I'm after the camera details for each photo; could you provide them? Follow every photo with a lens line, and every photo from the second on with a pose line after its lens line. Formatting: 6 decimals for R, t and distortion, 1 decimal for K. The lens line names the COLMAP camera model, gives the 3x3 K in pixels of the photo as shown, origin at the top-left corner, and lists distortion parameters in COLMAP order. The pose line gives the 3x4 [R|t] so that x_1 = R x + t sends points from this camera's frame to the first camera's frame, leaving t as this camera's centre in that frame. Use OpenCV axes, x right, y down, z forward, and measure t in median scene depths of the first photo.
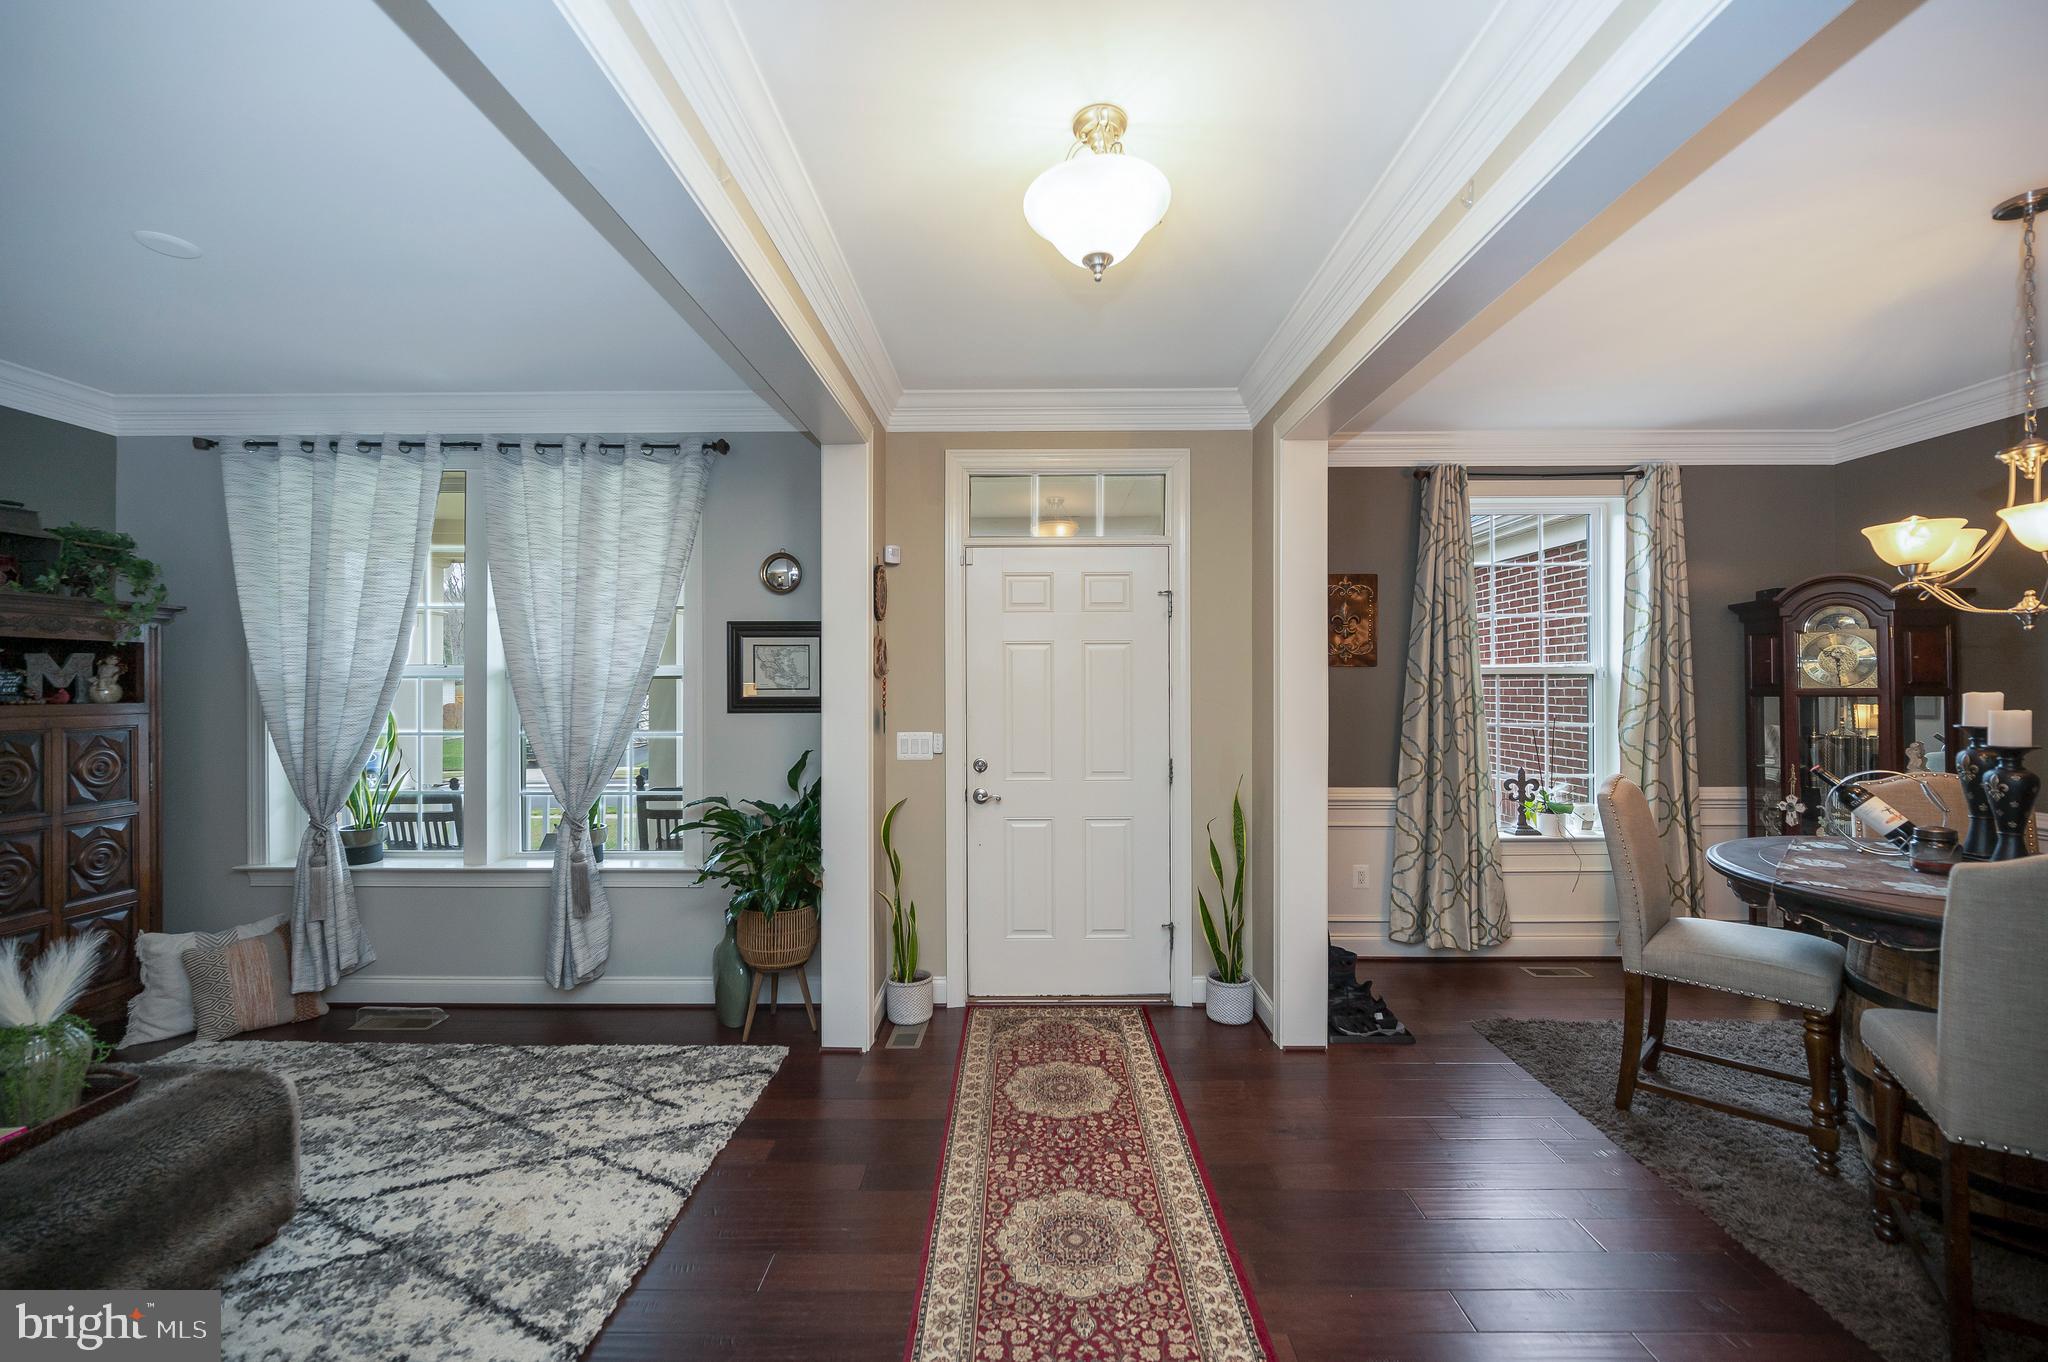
lens RADIAL K [[822.1, 0, 1029.0], [0, 822.1, 667.8], [0, 0, 1]] dist [-0.009001, 0.000532]
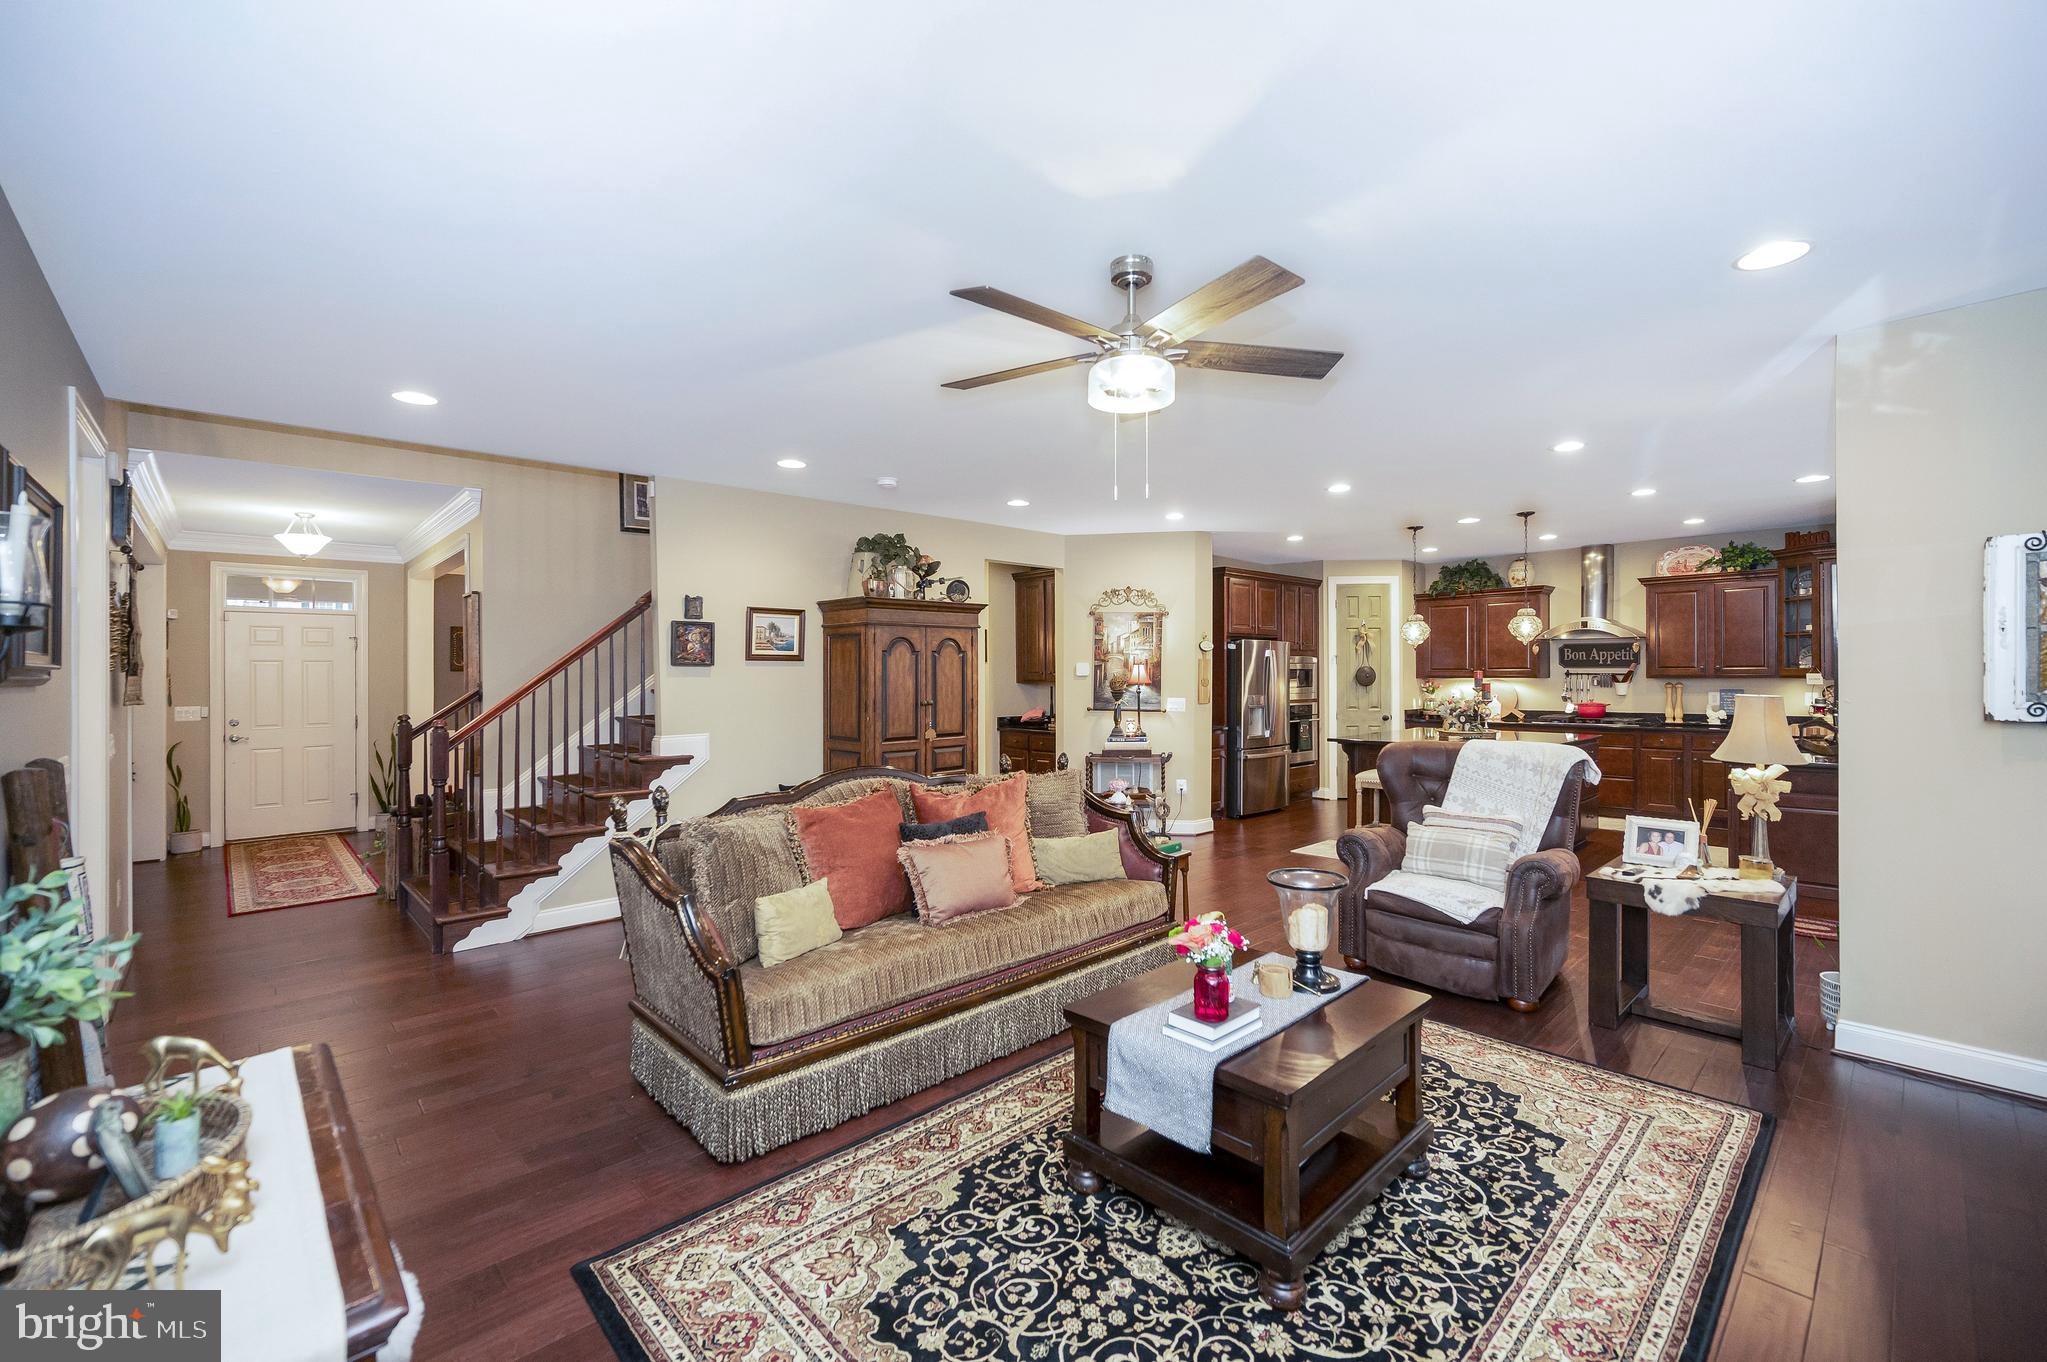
lens RADIAL K [[821.7, 0, 1014.4], [0, 821.7, 668.8], [0, 0, 1]] dist [-0.009001, 0.000532]
pose [[0.716907, 0.000961, 0.697168, -0.081894], [-0.005020, 0.999980, 0.003784, -0.027322], [-0.697150, -0.006213, 0.716898, -1.737625]]
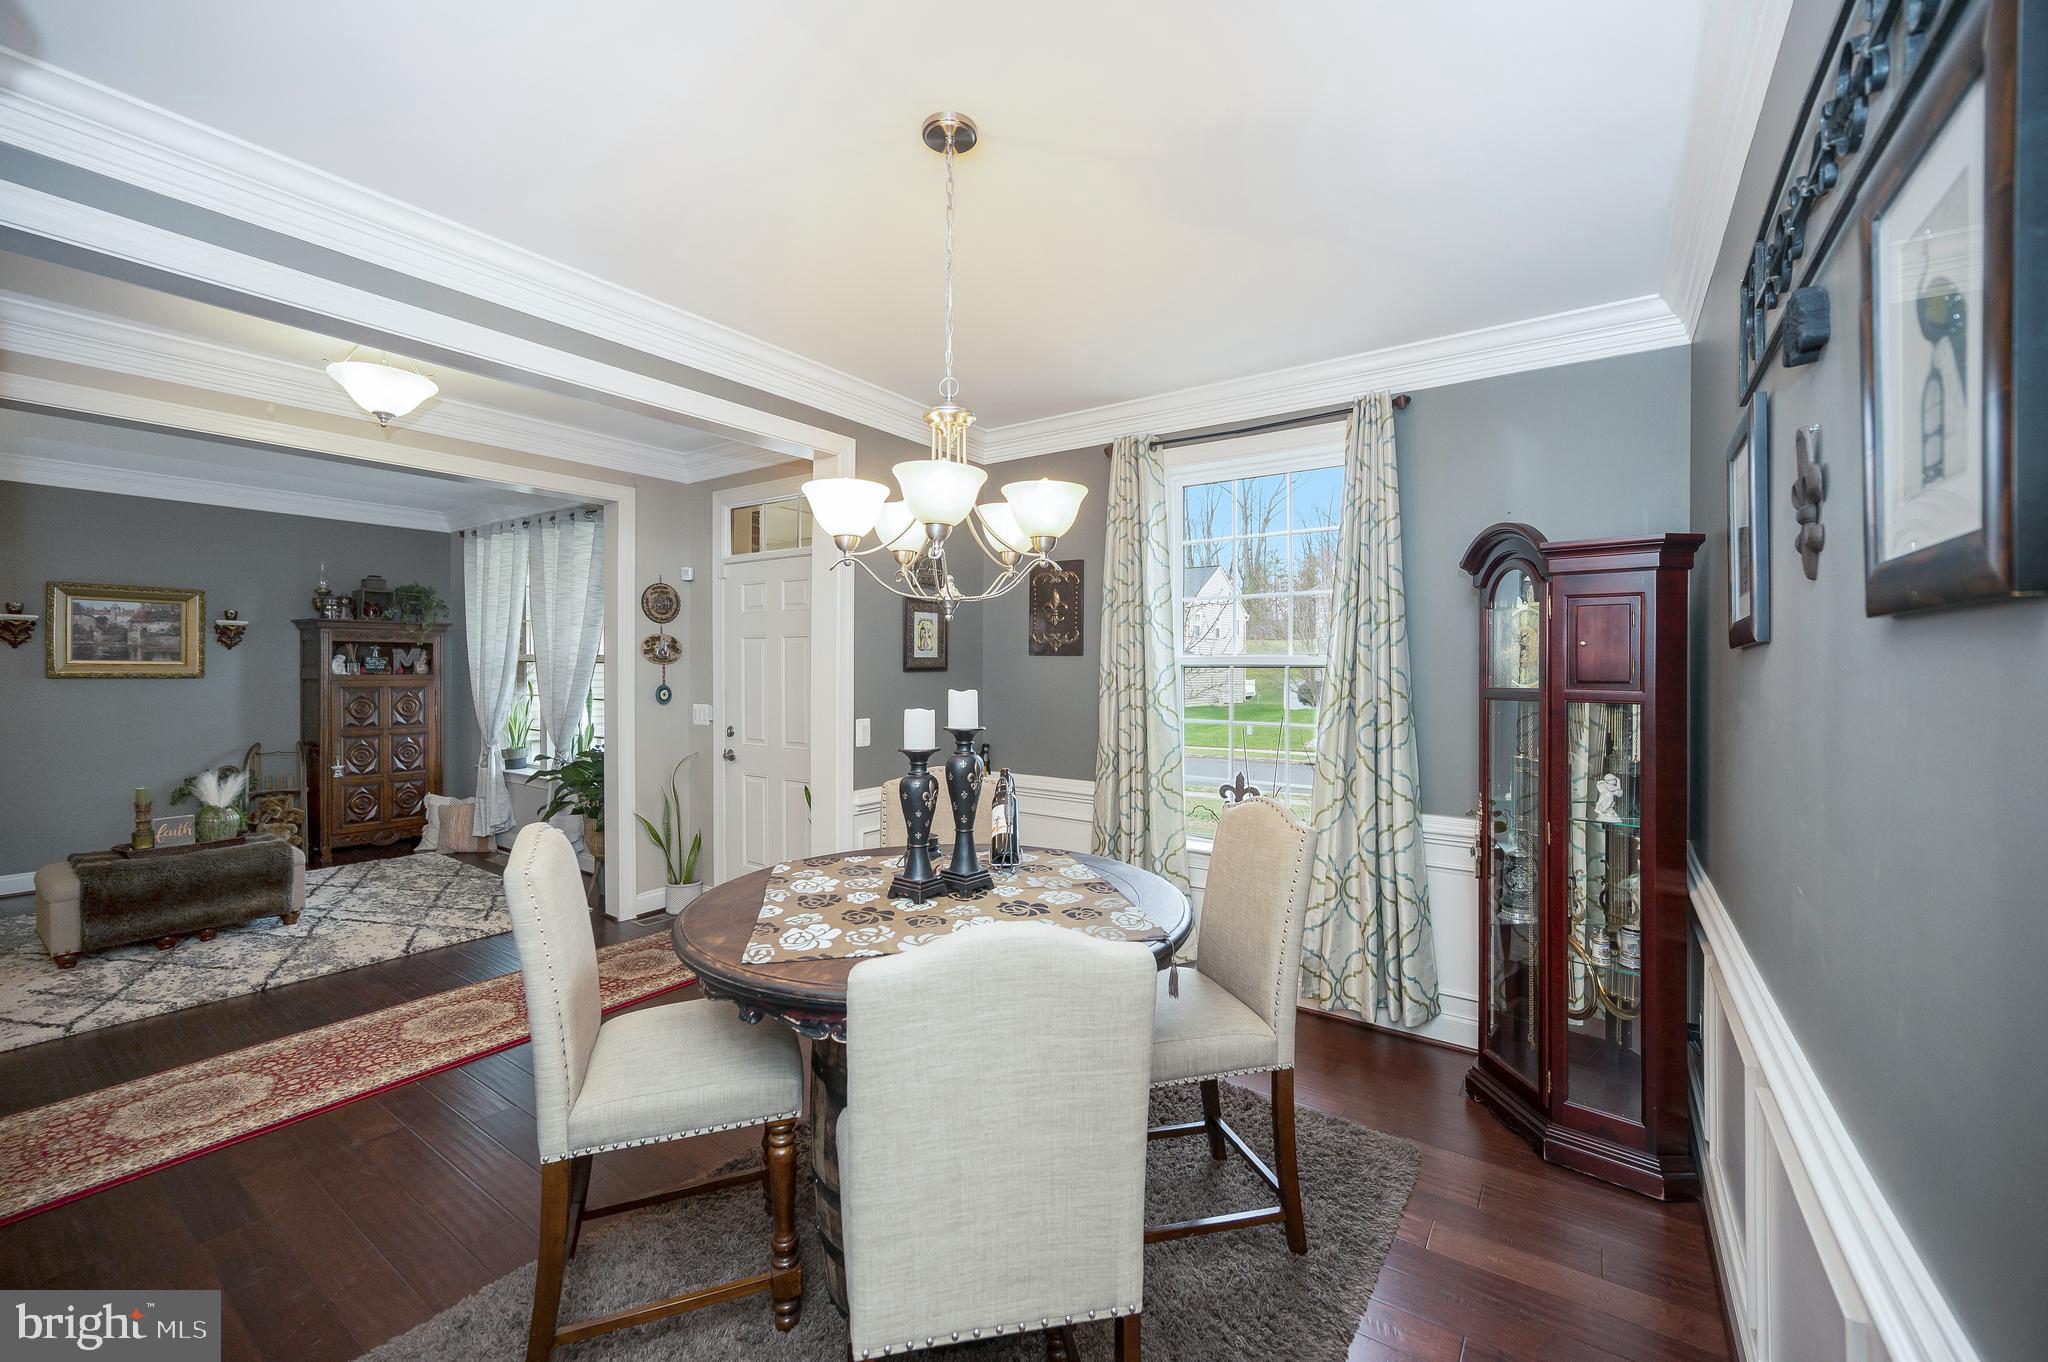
lens RADIAL K [[822.1, 0, 1026.7], [0, 822.1, 666.7], [0, 0, 1]] dist [-0.009001, 0.000532]
pose [[0.825603, 0.008886, -0.564181, 1.078460], [0.002193, 0.999818, 0.018957, -0.008115], [0.564247, -0.016888, 0.825434, 0.187907]]
